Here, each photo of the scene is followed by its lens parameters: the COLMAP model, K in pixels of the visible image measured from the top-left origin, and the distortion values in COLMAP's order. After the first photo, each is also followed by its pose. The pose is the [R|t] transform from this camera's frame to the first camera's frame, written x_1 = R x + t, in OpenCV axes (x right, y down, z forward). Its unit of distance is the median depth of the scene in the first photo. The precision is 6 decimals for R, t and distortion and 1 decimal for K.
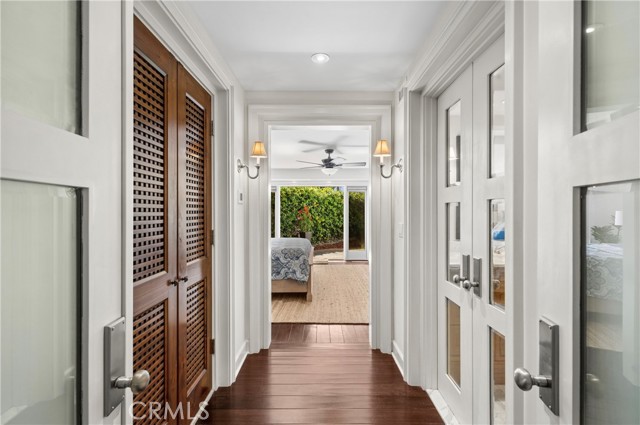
lens RADIAL K [[296.9, 0, 319.3], [0, 296.9, 212.4], [0, 0, 1]] dist [0.004840, -0.000178]
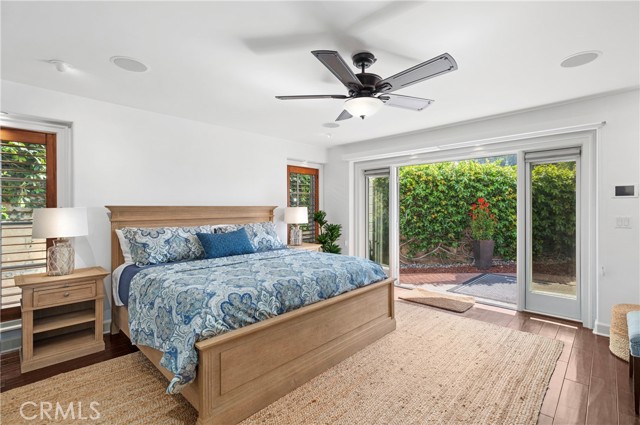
lens RADIAL K [[296.9, 0, 320.3], [0, 296.9, 209.8], [0, 0, 1]] dist [0.004840, -0.000178]
pose [[0.715633, 0.006075, -0.698450, 0.143517], [-0.002041, 0.999976, 0.006606, 0.000561], [0.698473, -0.003302, 0.715628, 0.314633]]
